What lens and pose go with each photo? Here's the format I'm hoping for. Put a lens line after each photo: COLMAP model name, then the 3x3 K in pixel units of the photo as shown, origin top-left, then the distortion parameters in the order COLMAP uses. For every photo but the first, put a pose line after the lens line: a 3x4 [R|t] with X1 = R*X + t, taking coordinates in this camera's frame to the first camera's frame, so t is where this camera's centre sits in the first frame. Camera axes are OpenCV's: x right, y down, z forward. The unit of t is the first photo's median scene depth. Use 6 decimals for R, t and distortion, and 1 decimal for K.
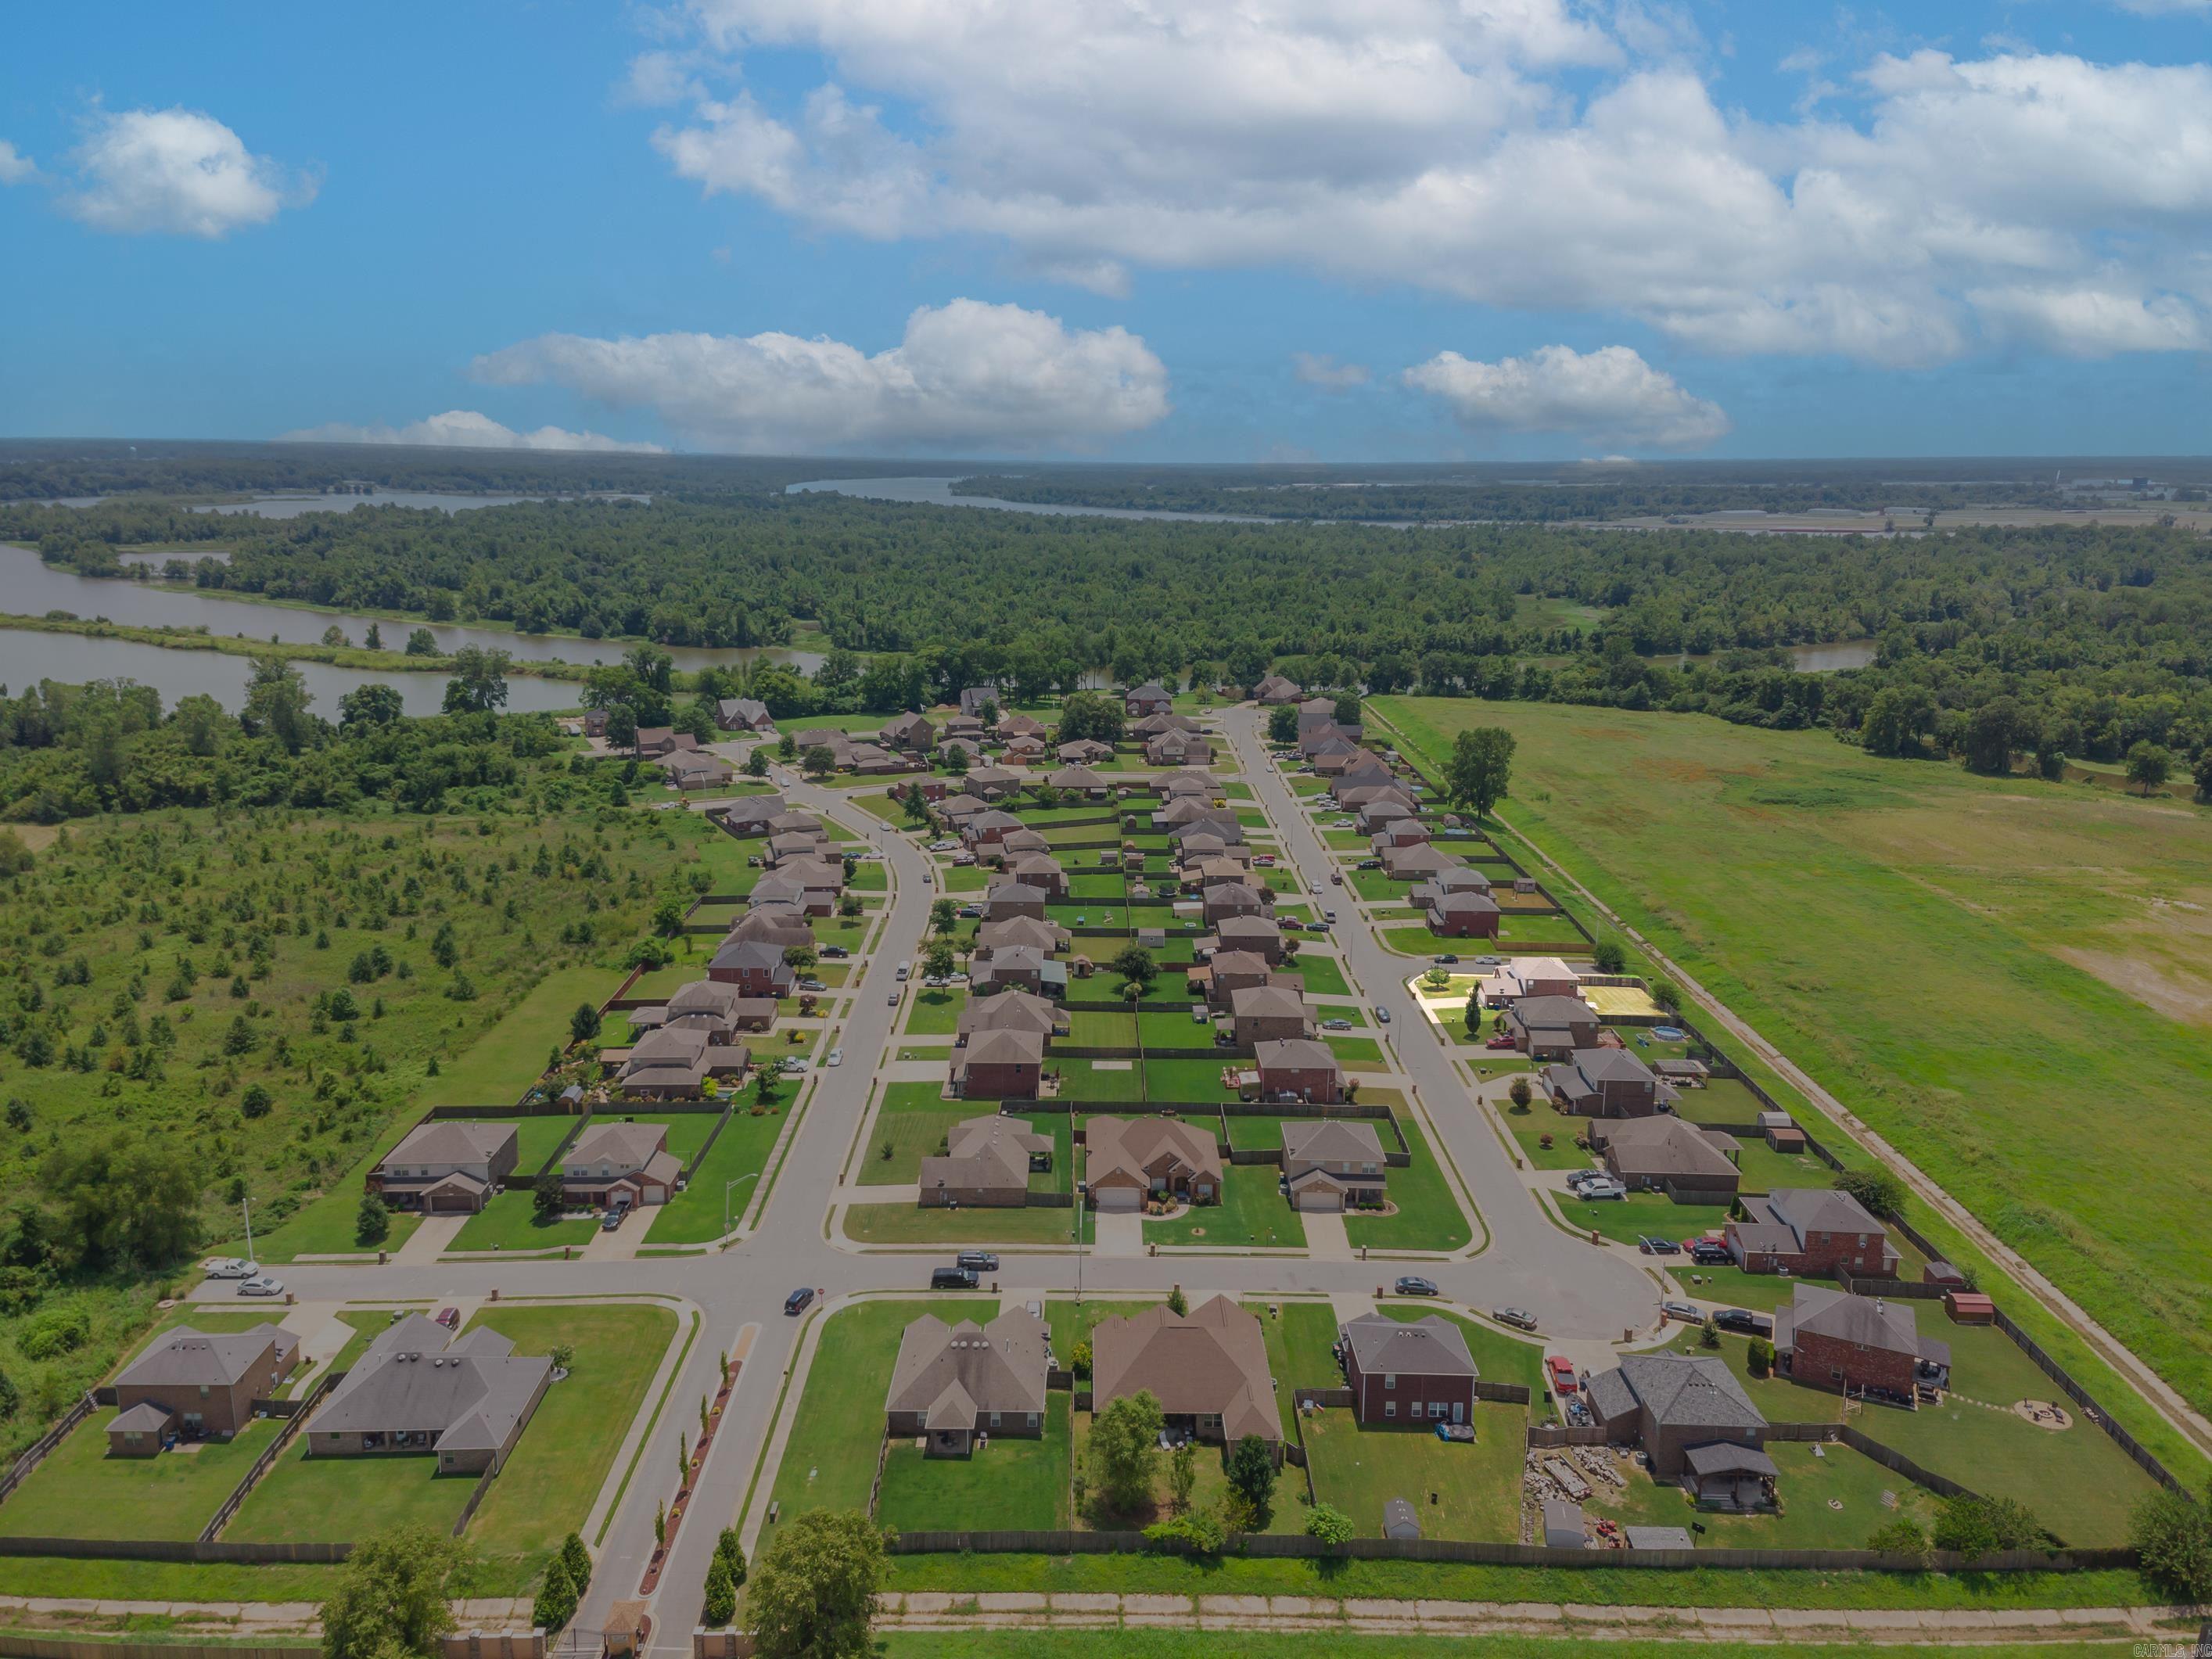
lens RADIAL K [[1559.3, 0, 1103.8], [0, 1559.3, 846.6], [0, 0, 1]] dist [0.248093, -0.272772]
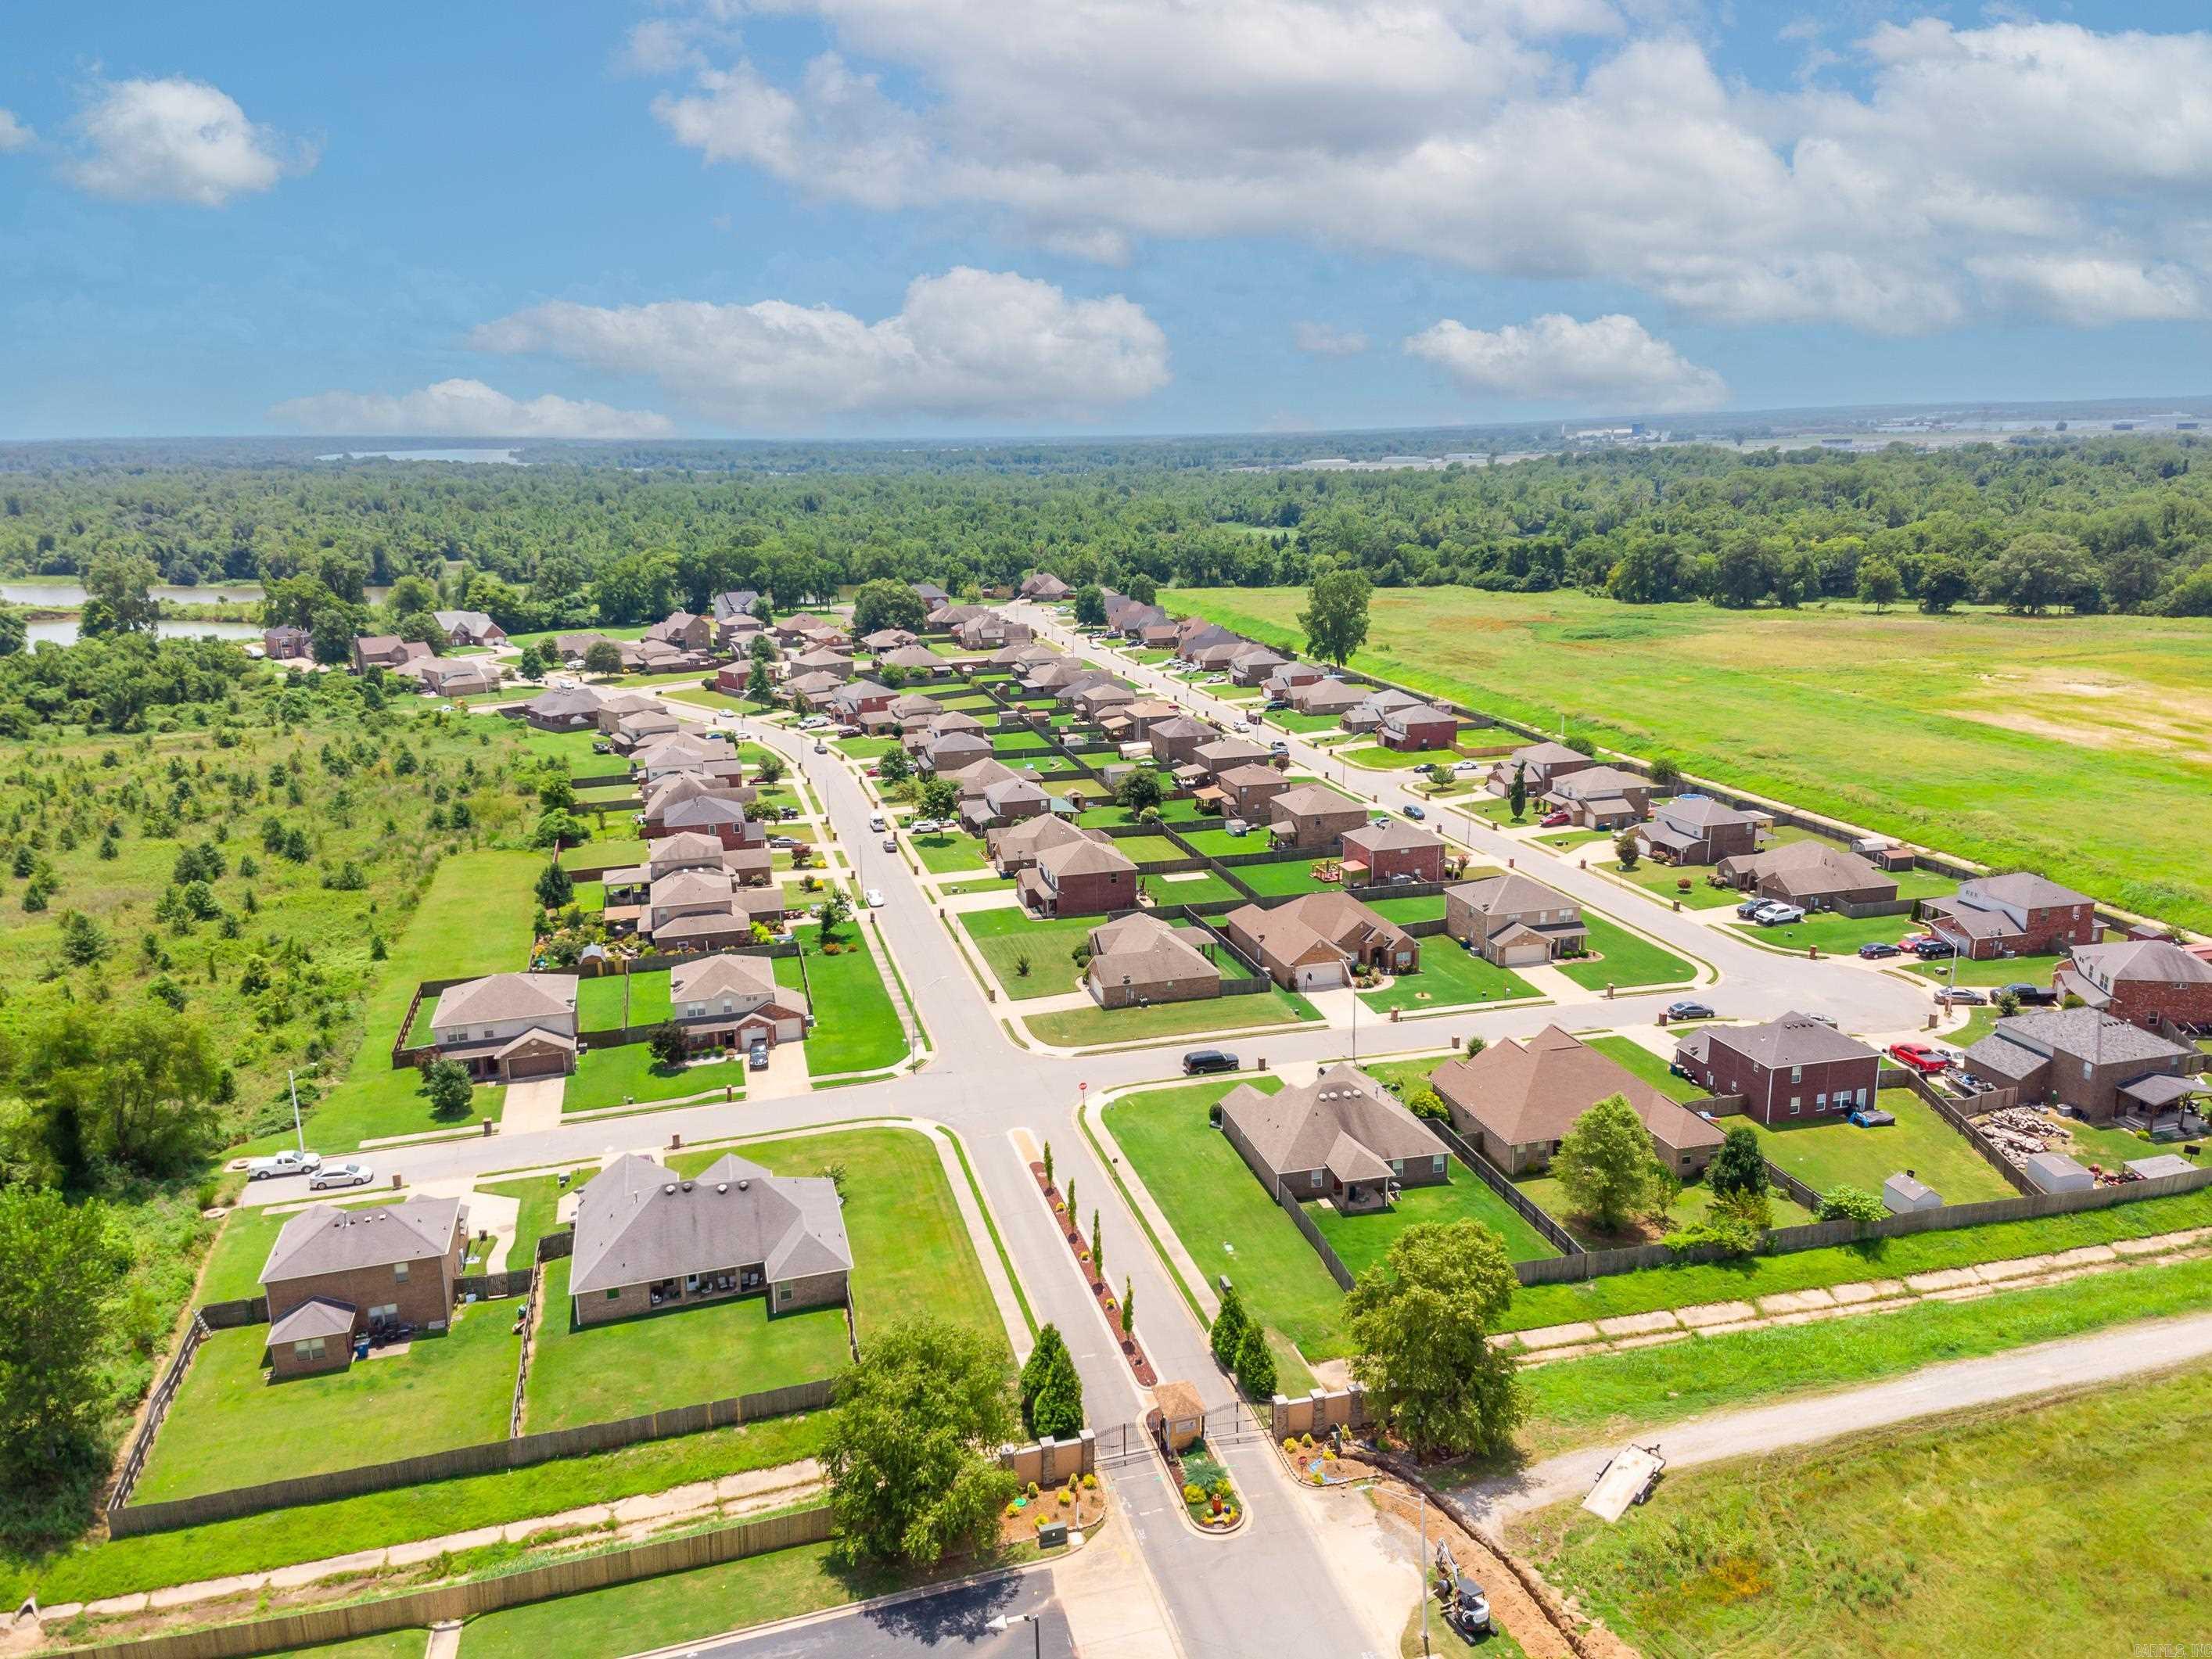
lens RADIAL K [[1559.3, 0, 1103.8], [0, 1559.3, 846.6], [0, 0, 1]] dist [0.248093, -0.272772]
pose [[0.965092, -0.089279, 0.246226, -0.317017], [0.086534, 0.996007, 0.021968, 0.119961], [-0.247204, 0.000105, 0.968963, 0.172999]]
